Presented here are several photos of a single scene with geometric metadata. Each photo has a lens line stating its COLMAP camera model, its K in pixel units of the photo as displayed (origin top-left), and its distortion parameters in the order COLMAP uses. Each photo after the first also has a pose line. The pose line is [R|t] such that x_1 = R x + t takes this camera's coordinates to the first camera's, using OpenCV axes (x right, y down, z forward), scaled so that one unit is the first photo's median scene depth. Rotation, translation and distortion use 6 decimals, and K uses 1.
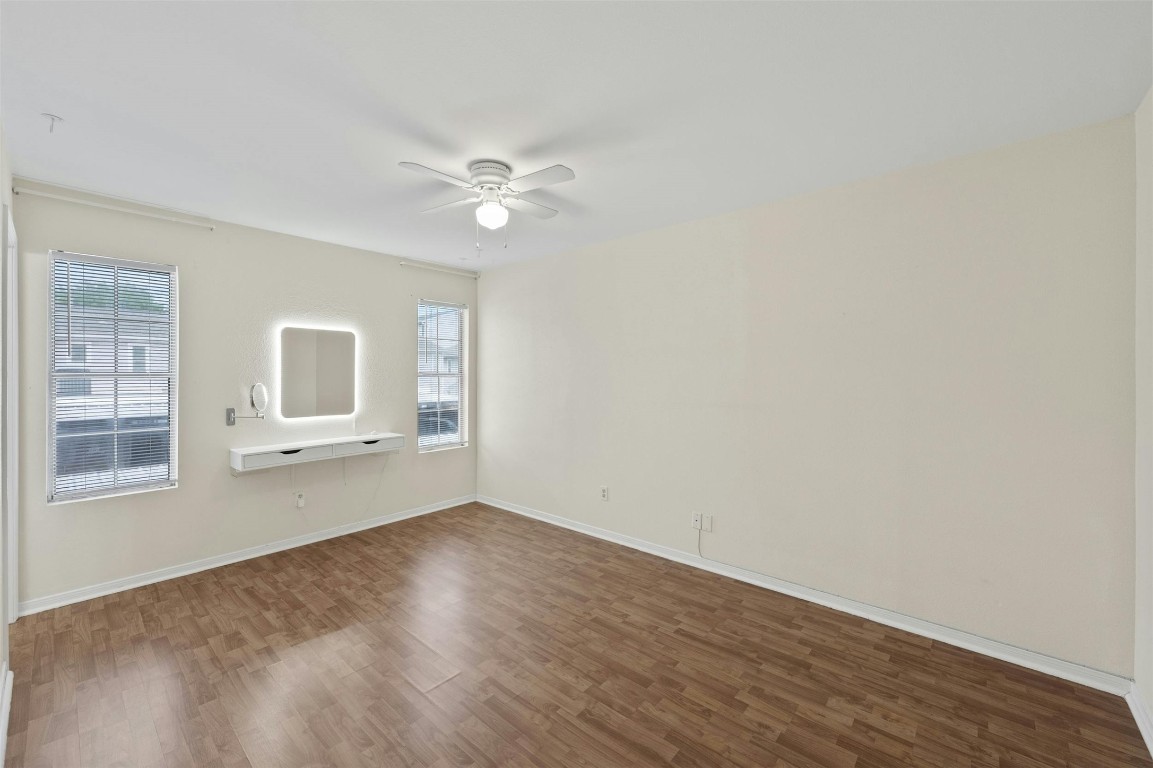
lens RADIAL K [[456.6, 0, 576.6], [0, 456.6, 380.5], [0, 0, 1]] dist [0.000131, 0.000070]
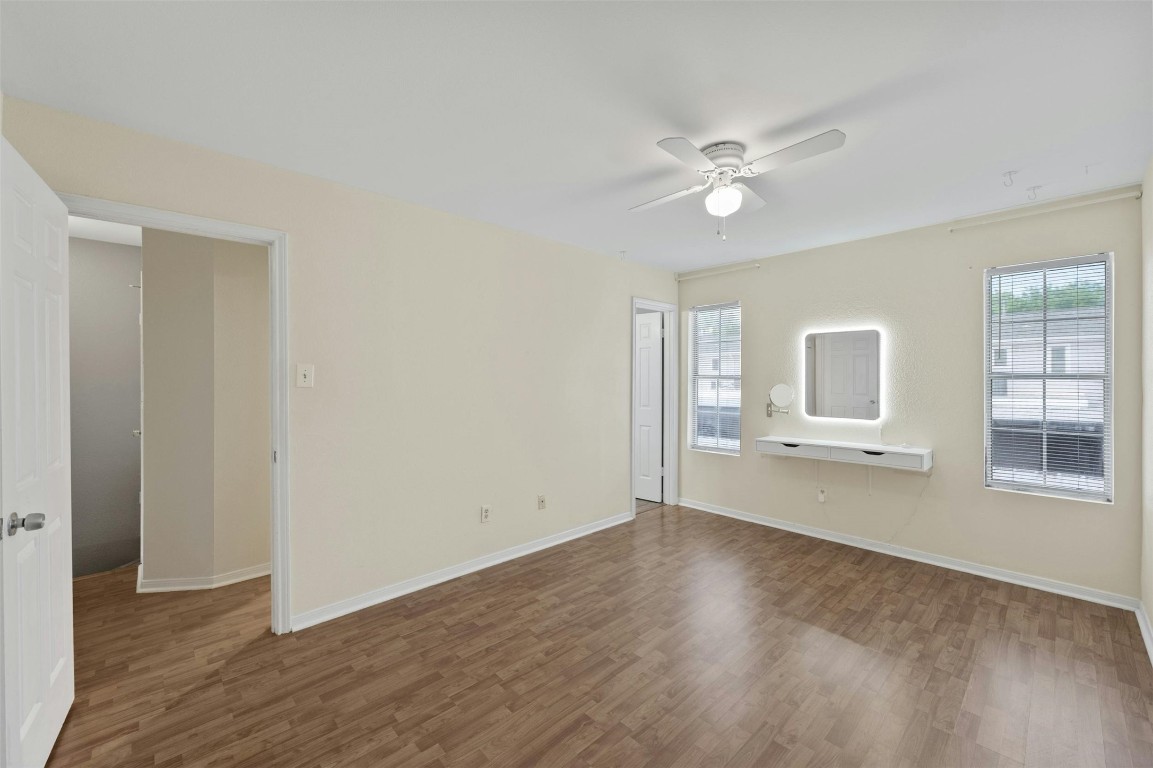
lens RADIAL K [[456.6, 0, 576.6], [0, 456.6, 380.5], [0, 0, 1]] dist [0.000131, 0.000070]
pose [[-0.093838, 0.007057, -0.995562, 0.500089], [-0.010835, 0.999908, 0.008110, -0.006293], [0.995528, 0.011548, -0.093753, 0.530816]]
